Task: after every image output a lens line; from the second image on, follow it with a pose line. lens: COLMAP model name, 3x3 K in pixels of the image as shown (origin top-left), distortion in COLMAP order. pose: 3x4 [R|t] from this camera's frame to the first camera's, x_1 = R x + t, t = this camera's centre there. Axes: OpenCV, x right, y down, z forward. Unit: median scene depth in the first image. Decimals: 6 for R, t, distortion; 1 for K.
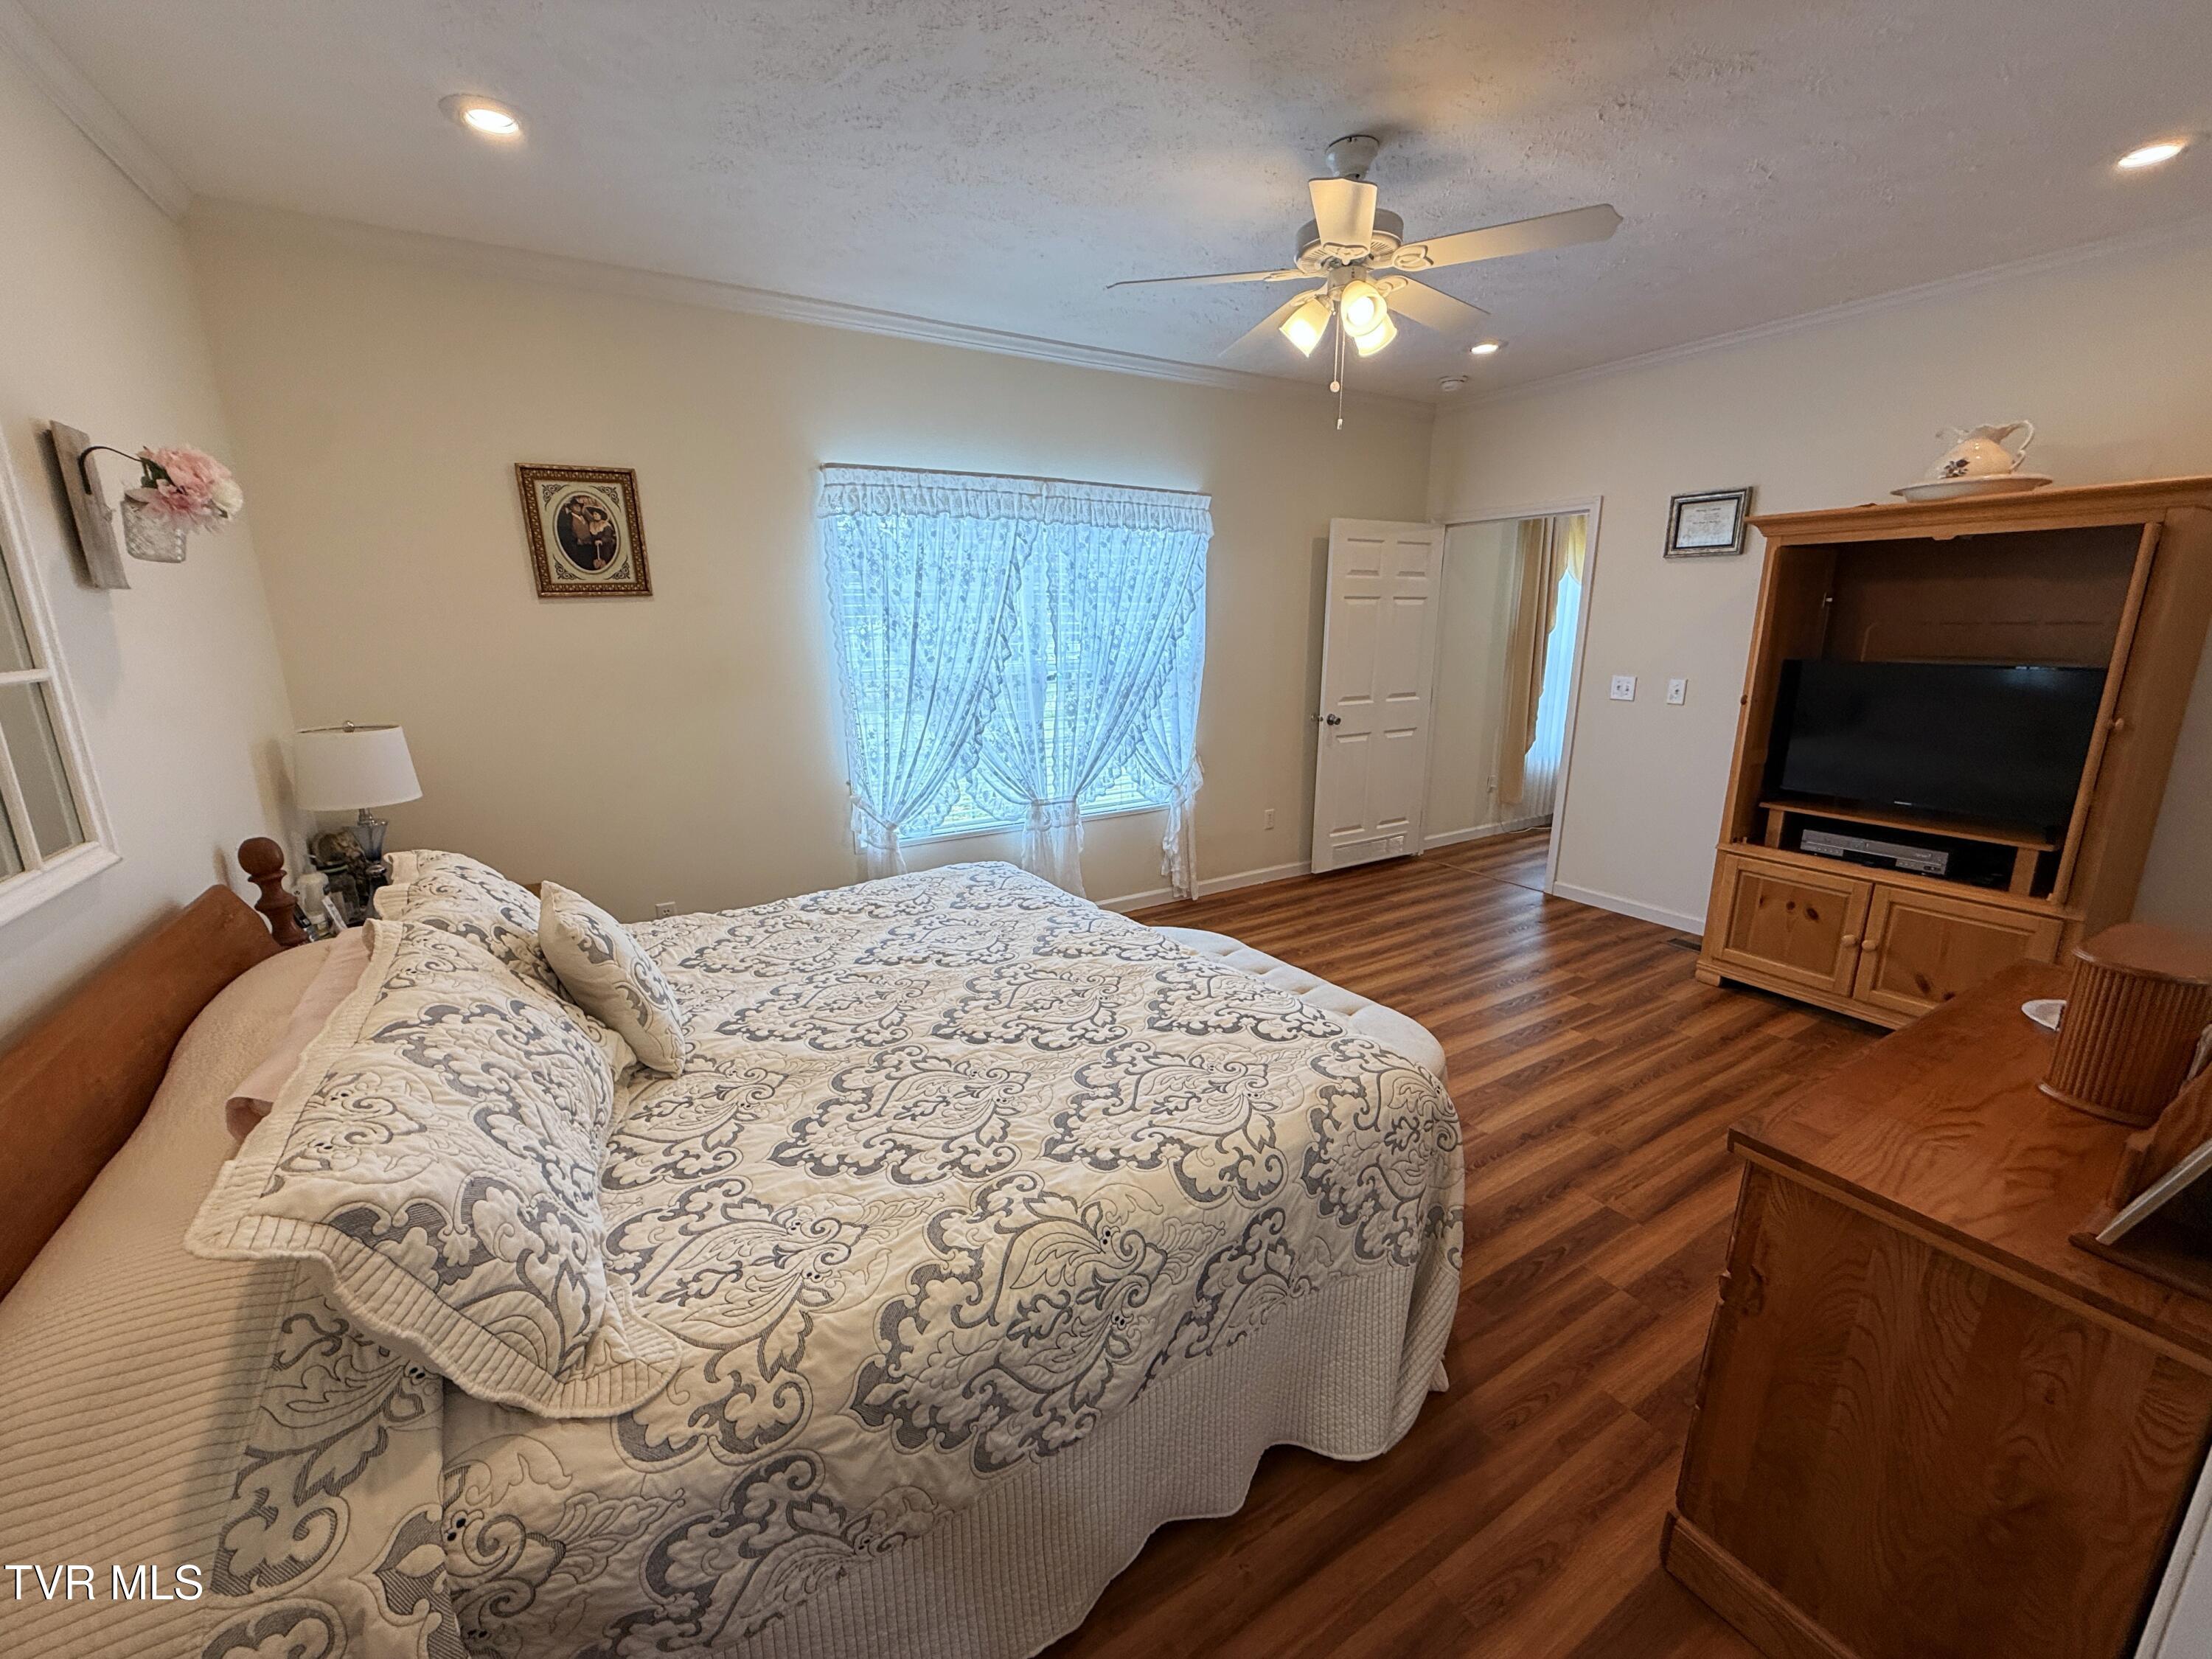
lens RADIAL K [[884.7, 0, 1100.2], [0, 884.7, 829.8], [0, 0, 1]] dist [-0.001139, -0.000258]
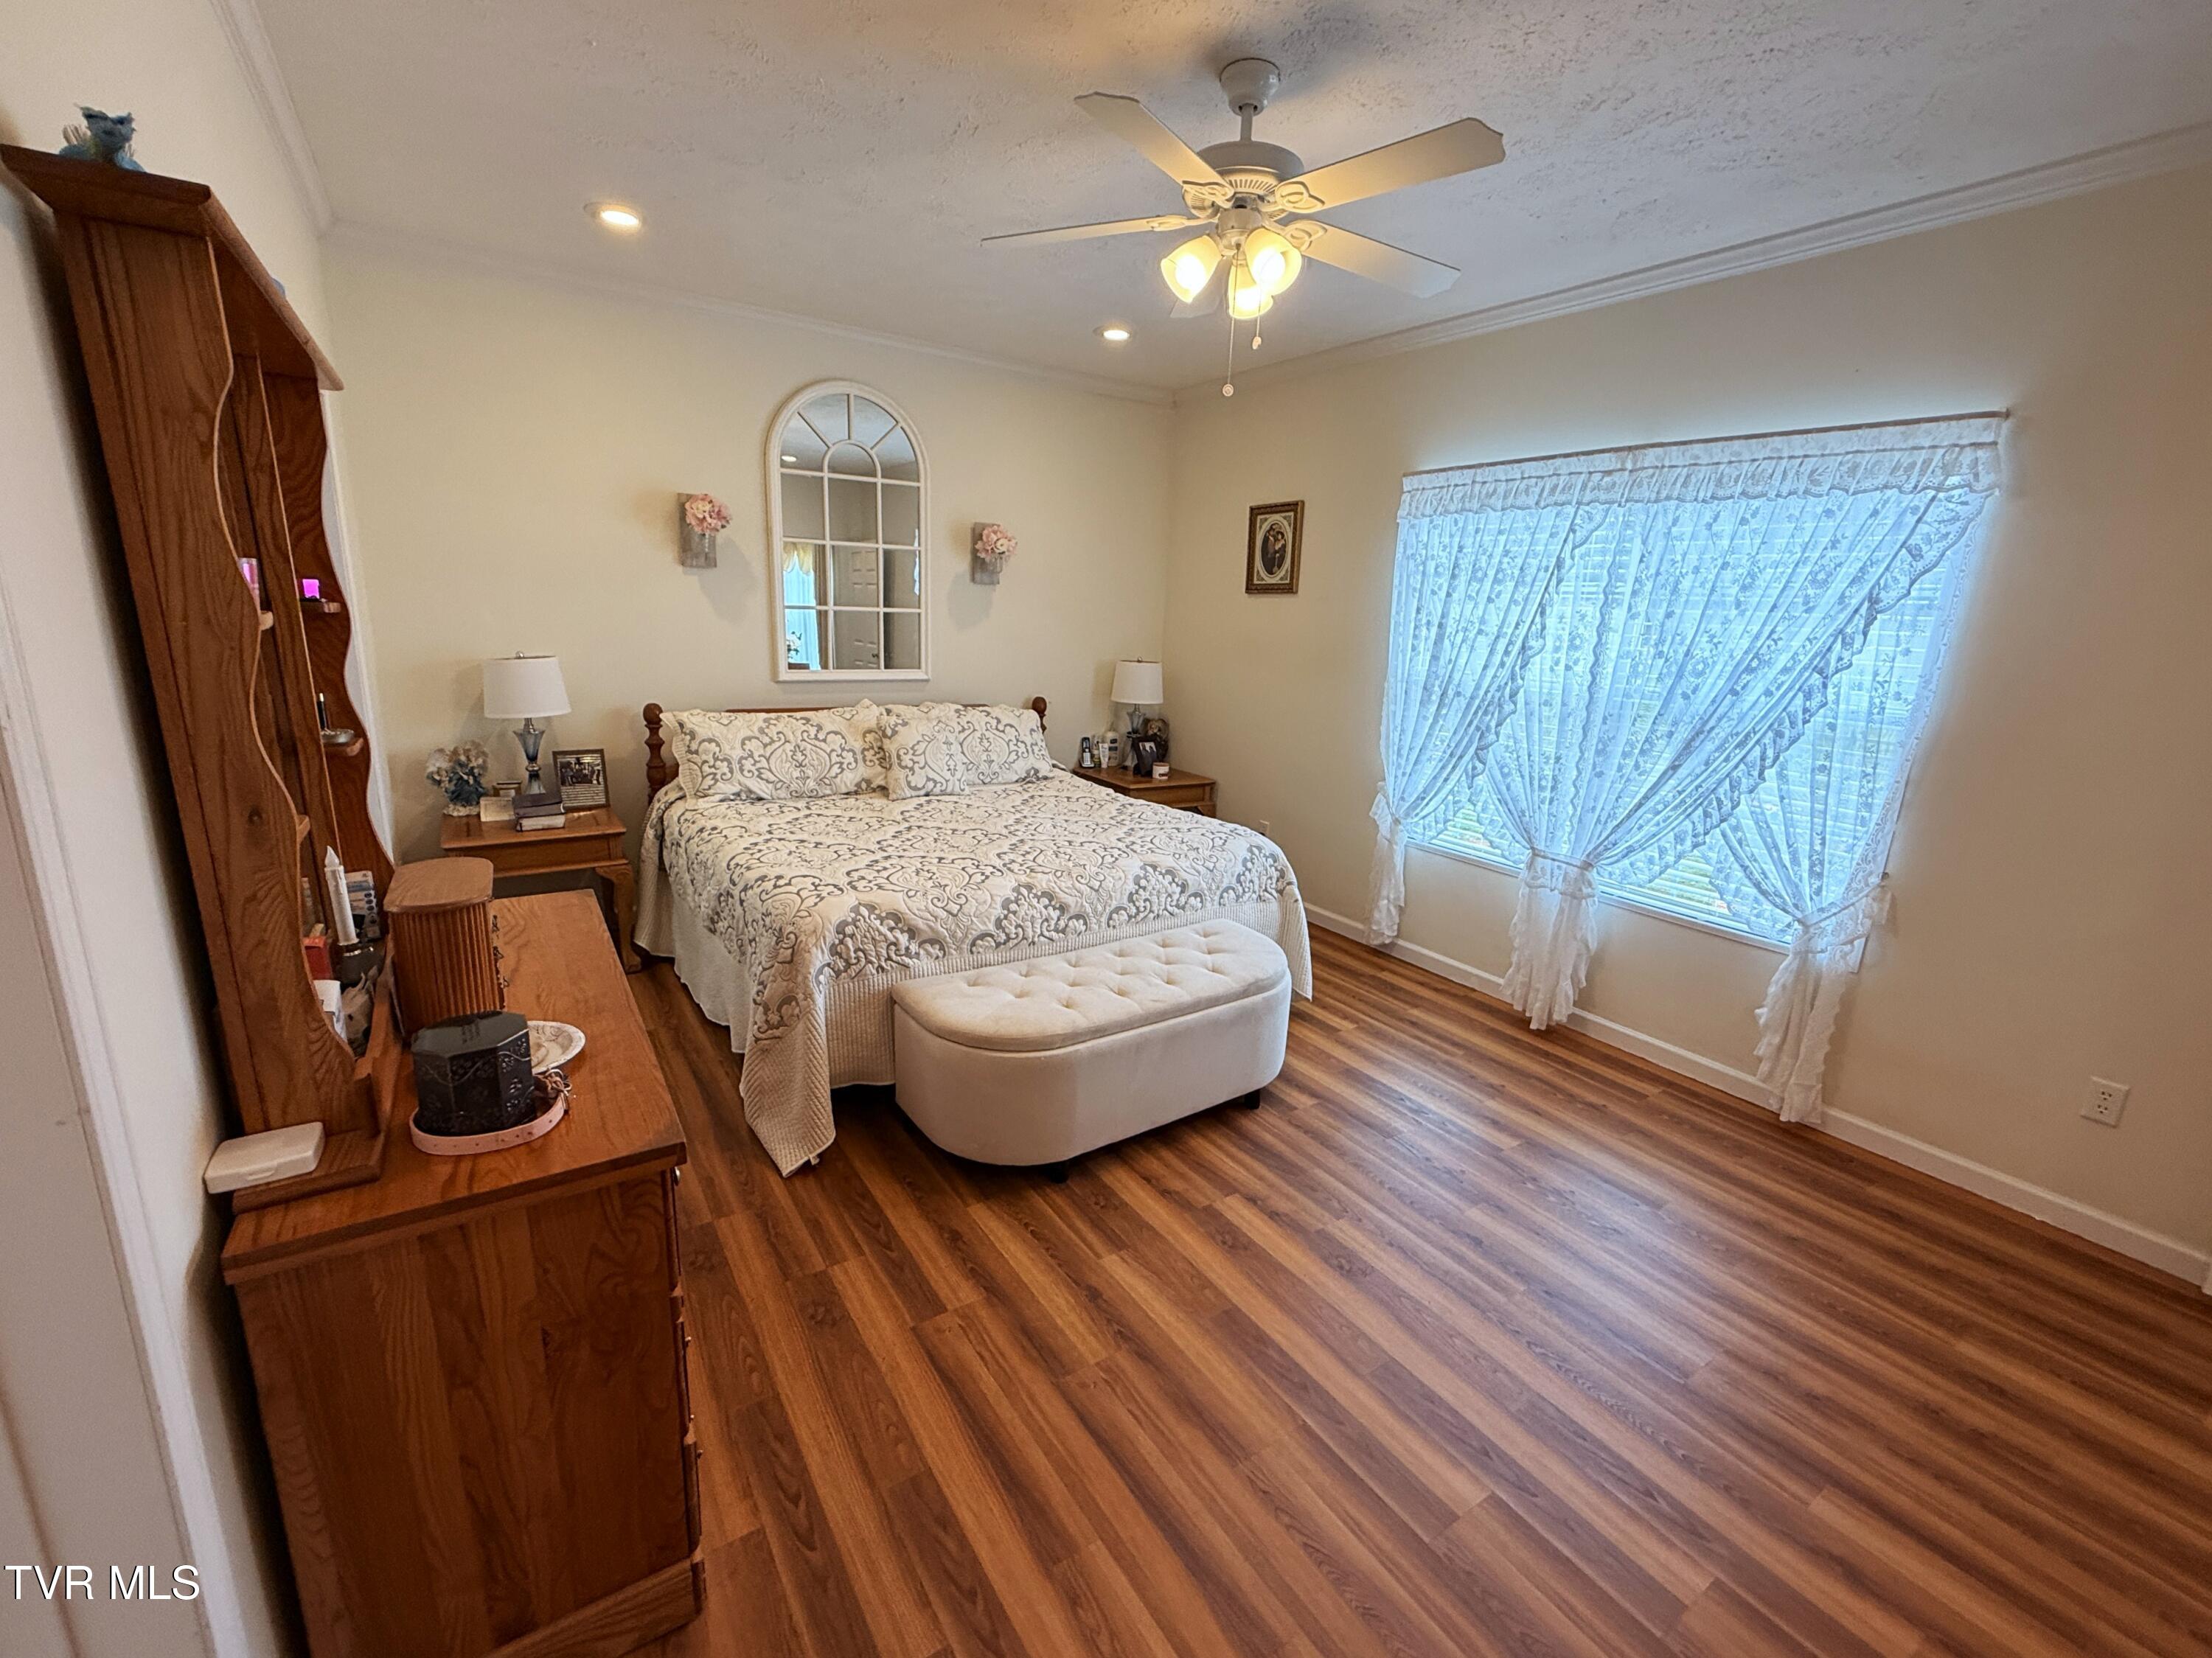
lens RADIAL K [[943.3, 0, 1106.0], [0, 943.3, 829.0], [0, 0, 1]] dist [0.001600, 0.000119]
pose [[0.035997, 0.243006, -0.969357, 0.984365], [-0.276327, 0.934588, 0.224028, -0.176496], [0.960389, 0.259795, 0.100792, 0.692429]]
